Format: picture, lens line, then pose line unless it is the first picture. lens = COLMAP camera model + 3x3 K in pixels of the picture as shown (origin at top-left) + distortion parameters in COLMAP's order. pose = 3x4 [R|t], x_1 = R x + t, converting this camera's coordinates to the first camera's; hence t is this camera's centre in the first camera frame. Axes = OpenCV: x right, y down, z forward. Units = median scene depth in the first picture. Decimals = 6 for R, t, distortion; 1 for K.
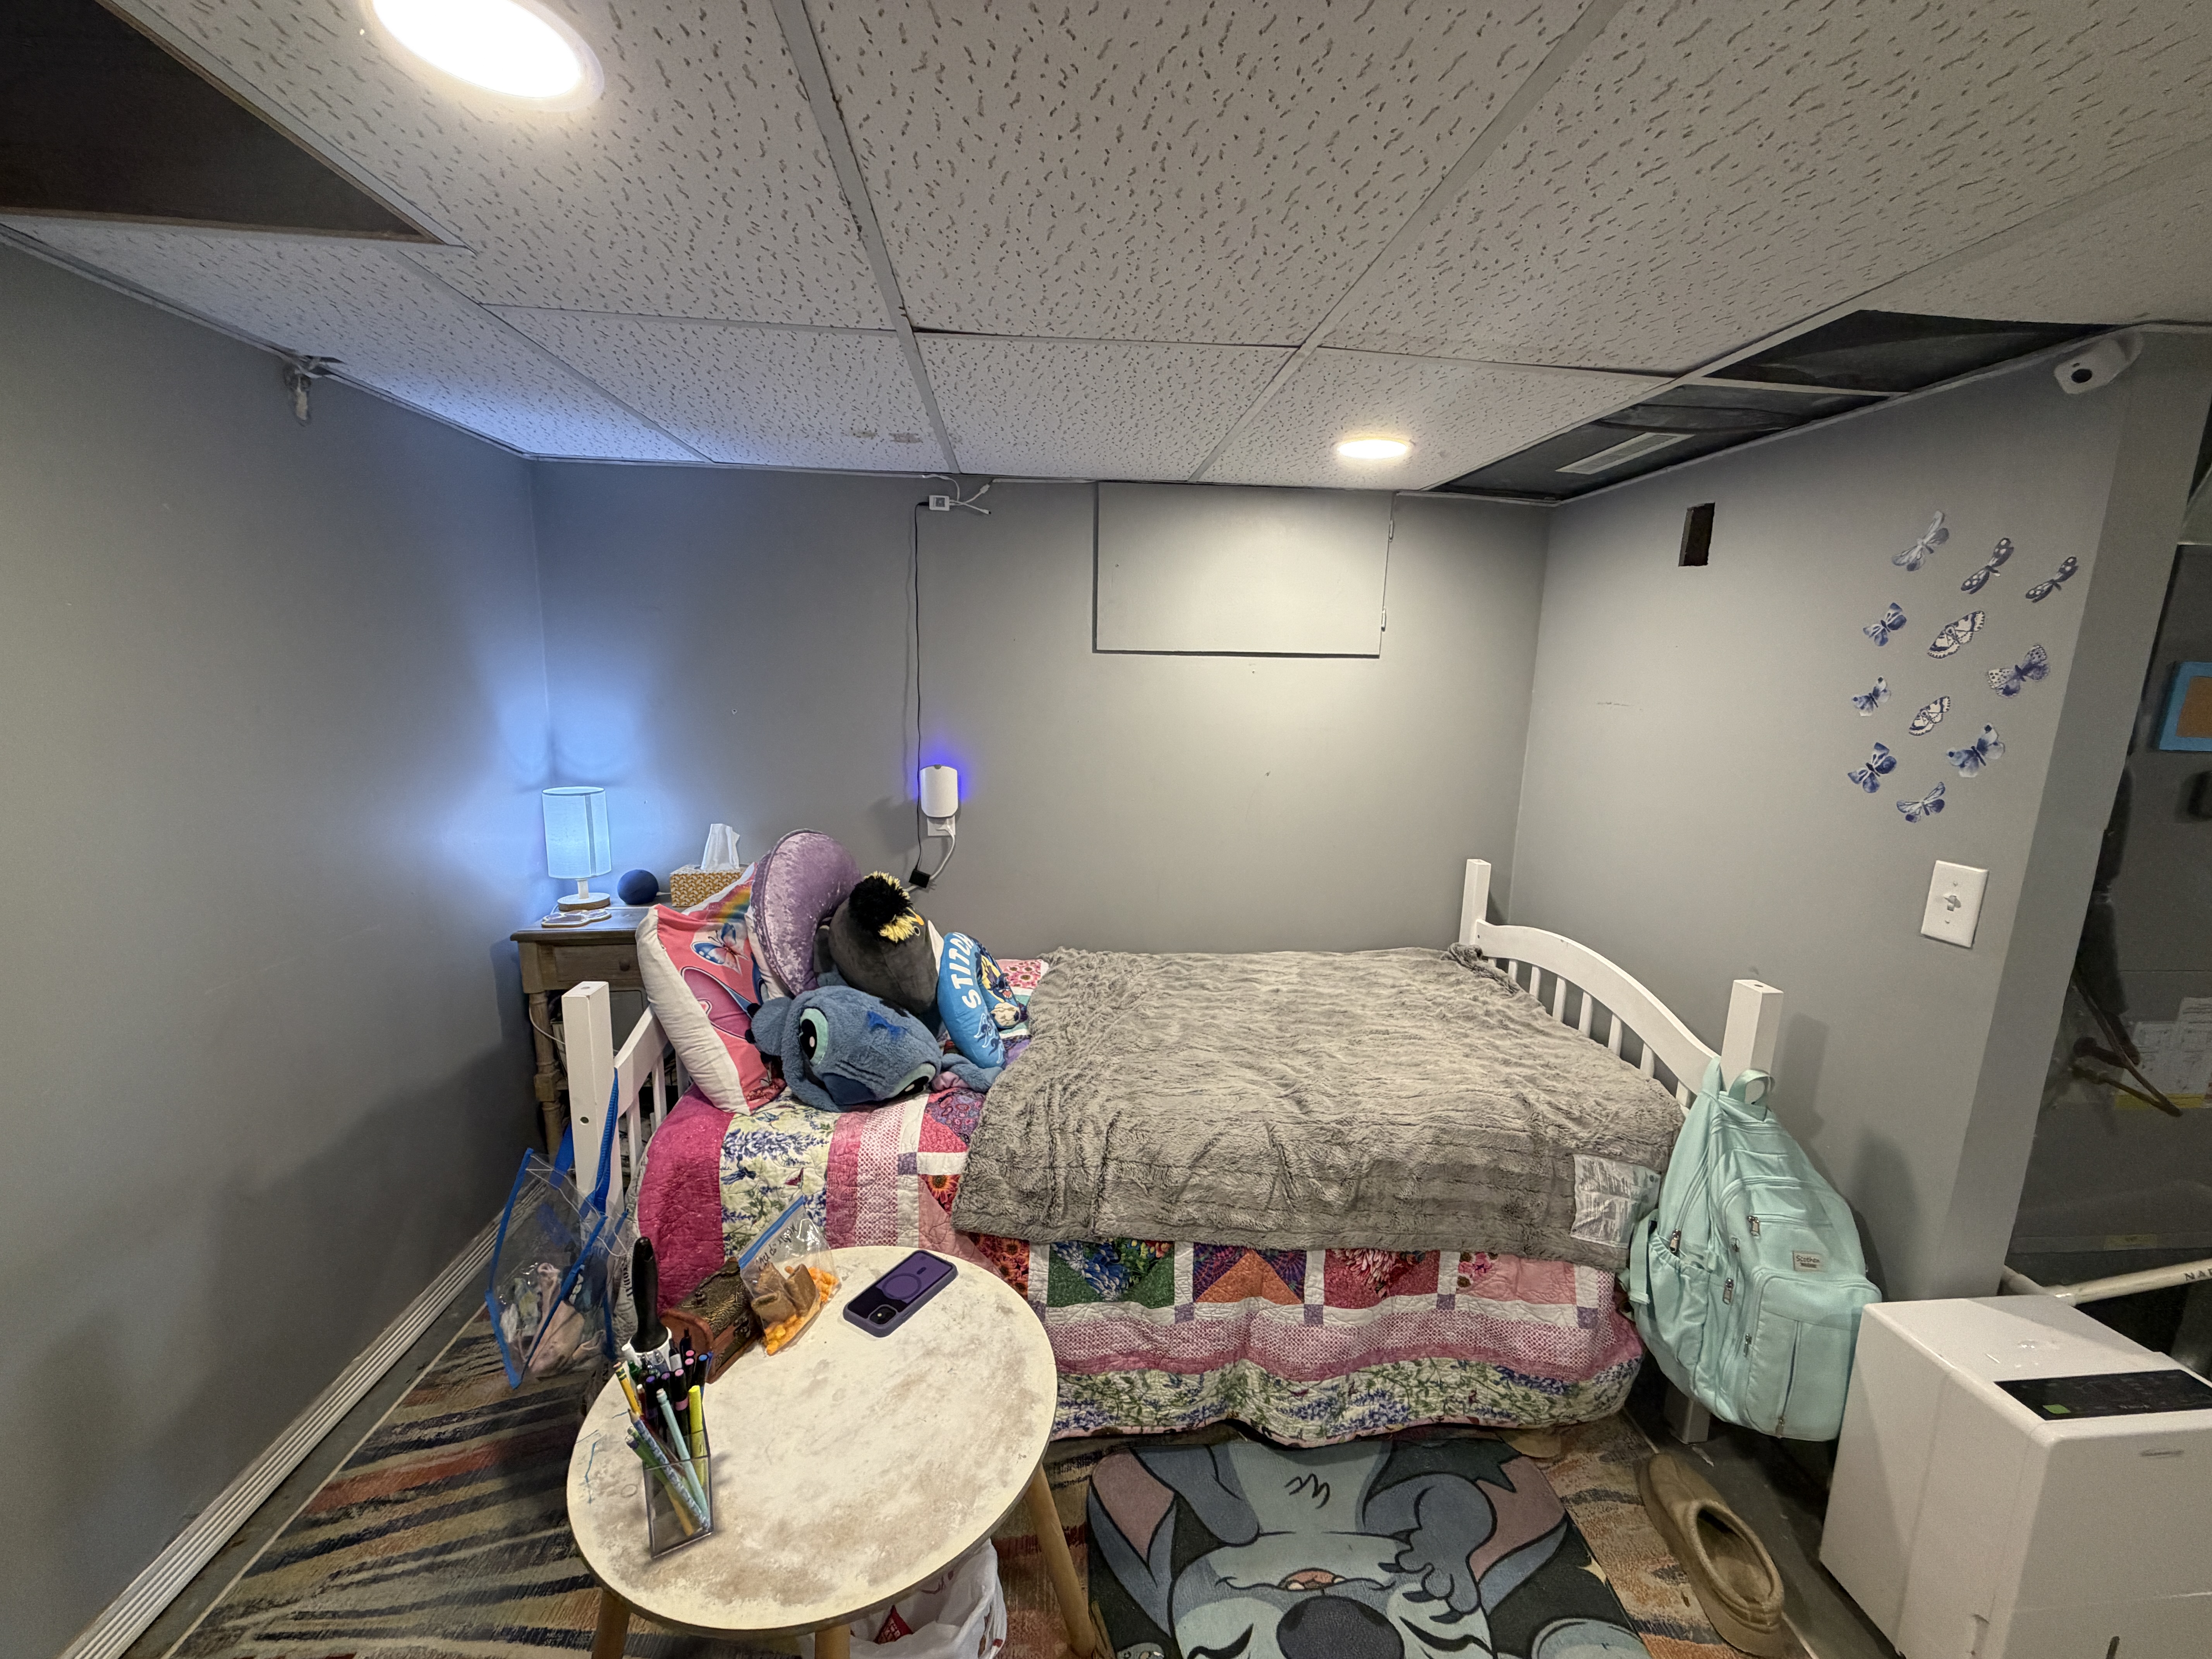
lens RADIAL K [[883.2, 0, 1103.3], [0, 883.2, 833.2], [0, 0, 1]] dist [0.002549, 0.000286]
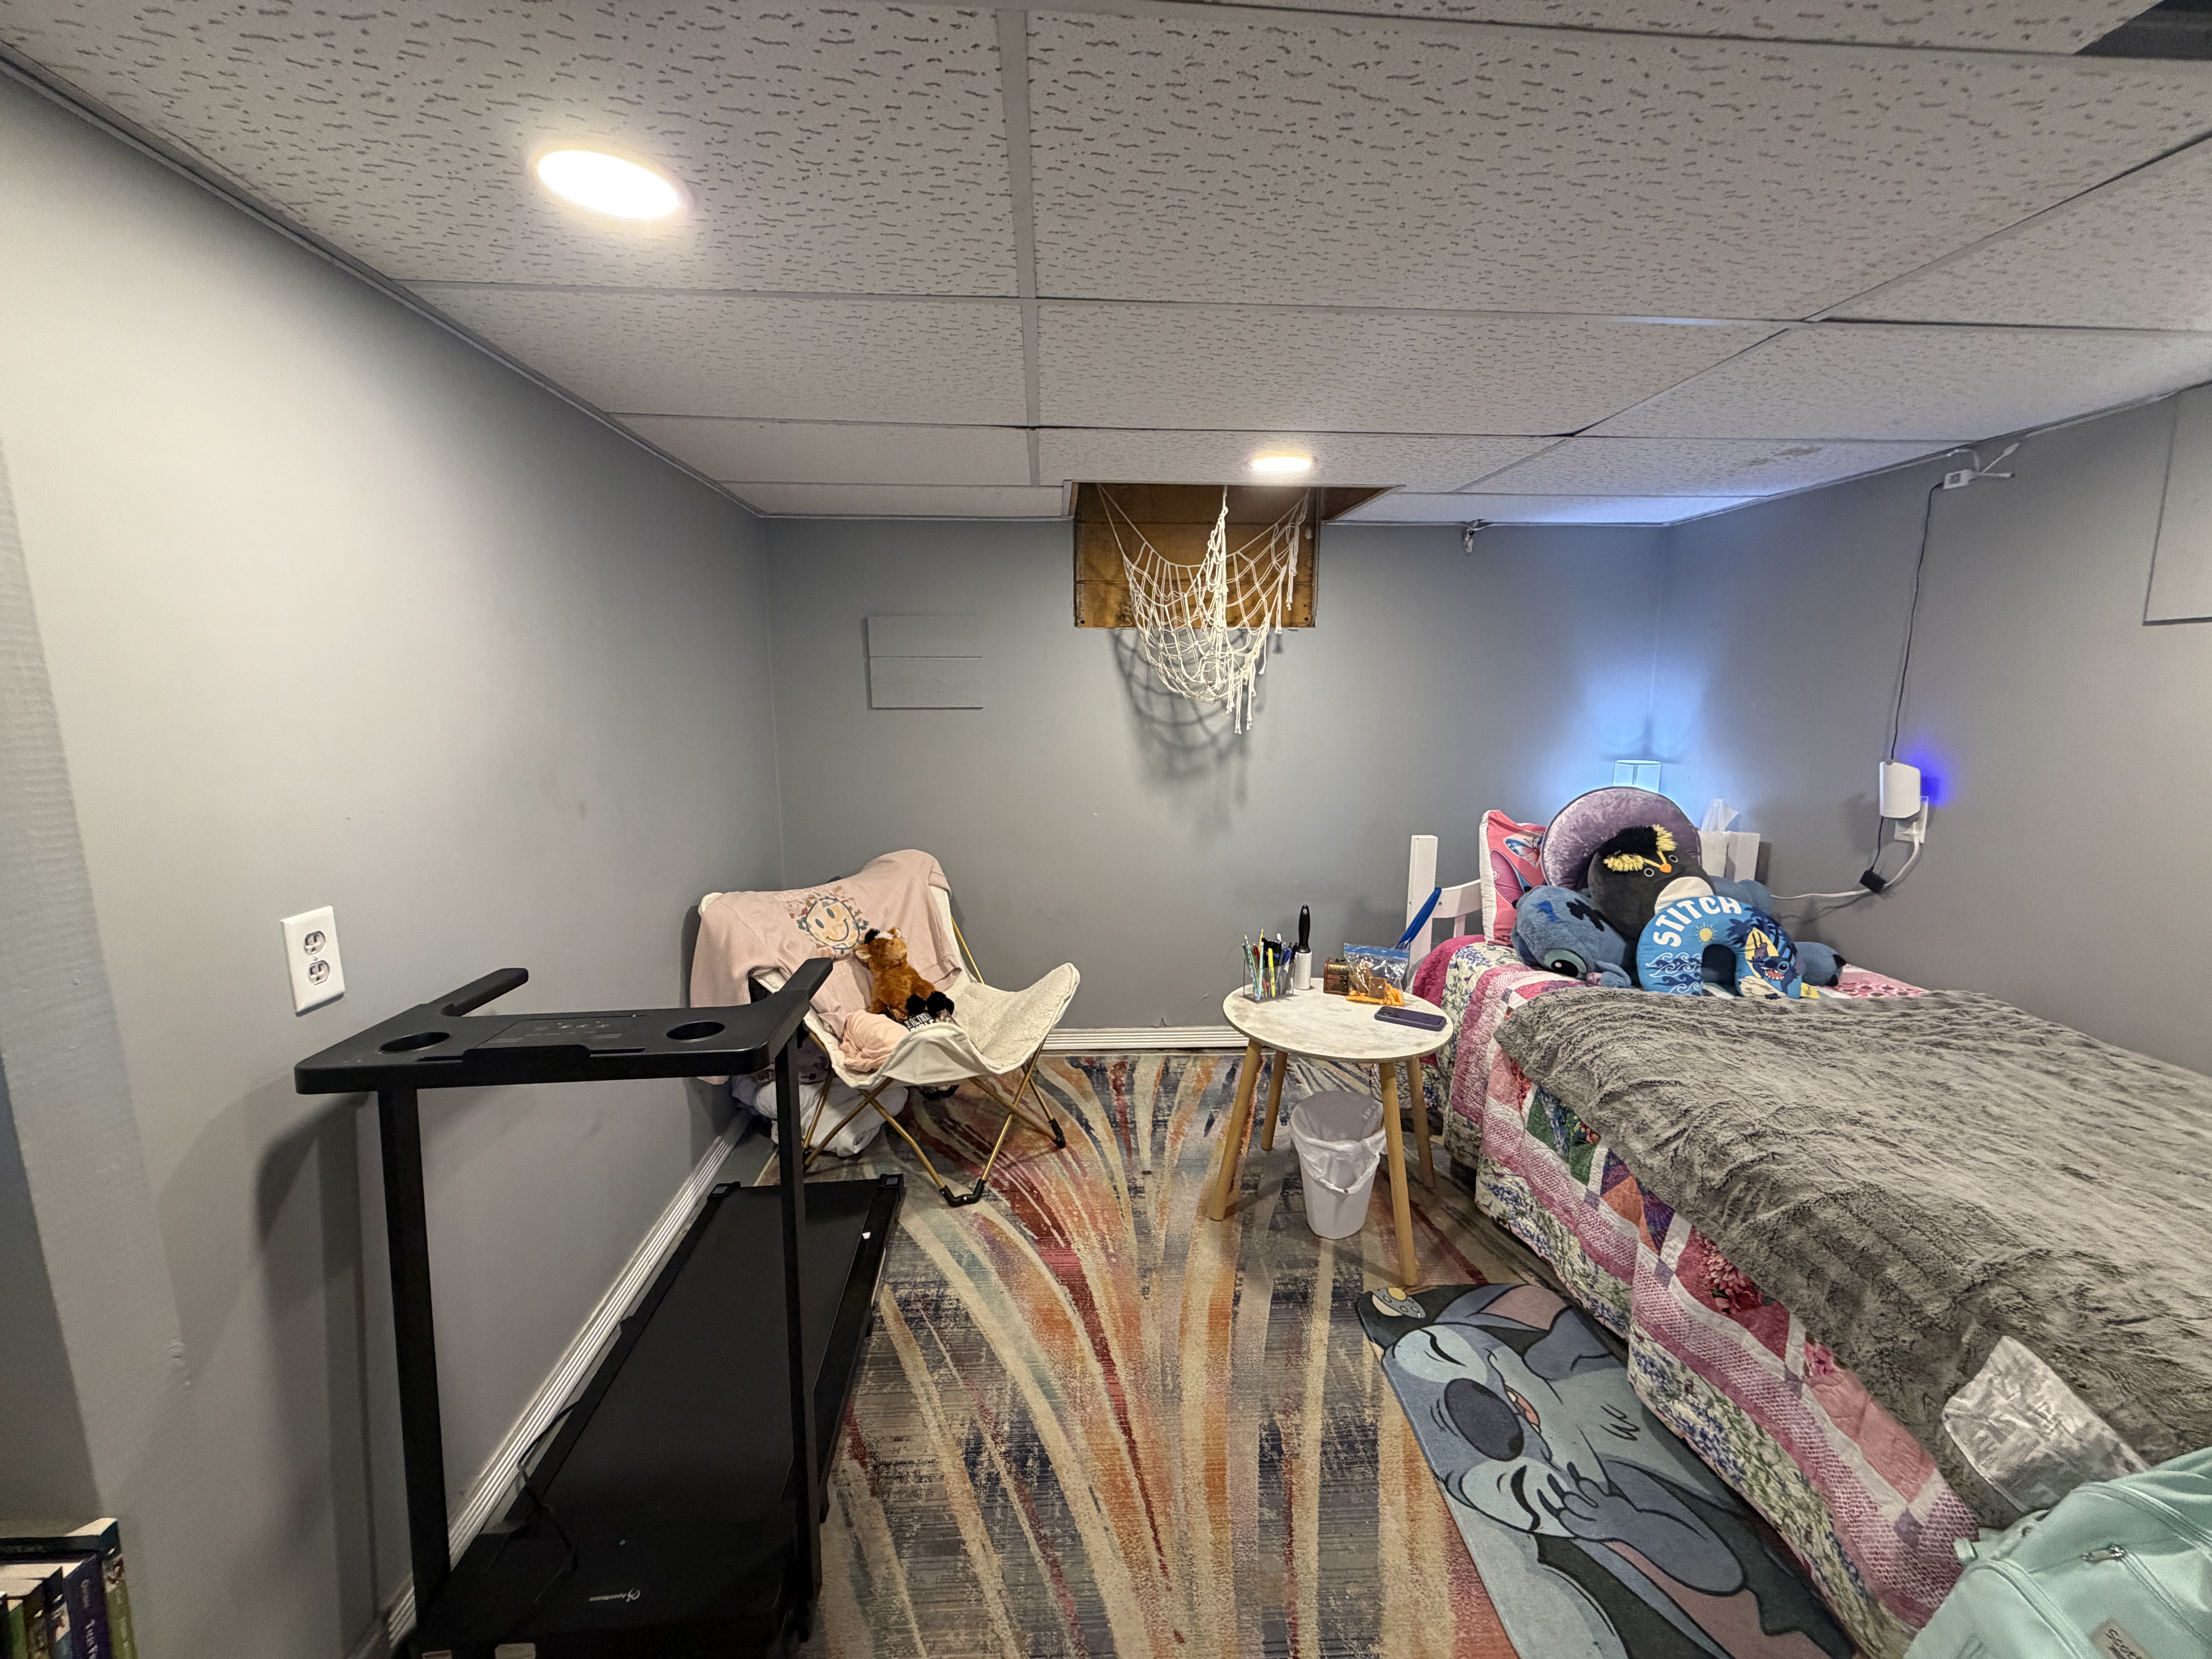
lens RADIAL K [[883.2, 0, 1103.3], [0, 883.2, 823.9], [0, 0, 1]] dist [0.002549, 0.000286]
pose [[-0.009856, 0.129176, -0.991573, 1.172465], [-0.177332, 0.975677, 0.128868, 0.023873], [0.984102, 0.177107, 0.013291, 0.259062]]
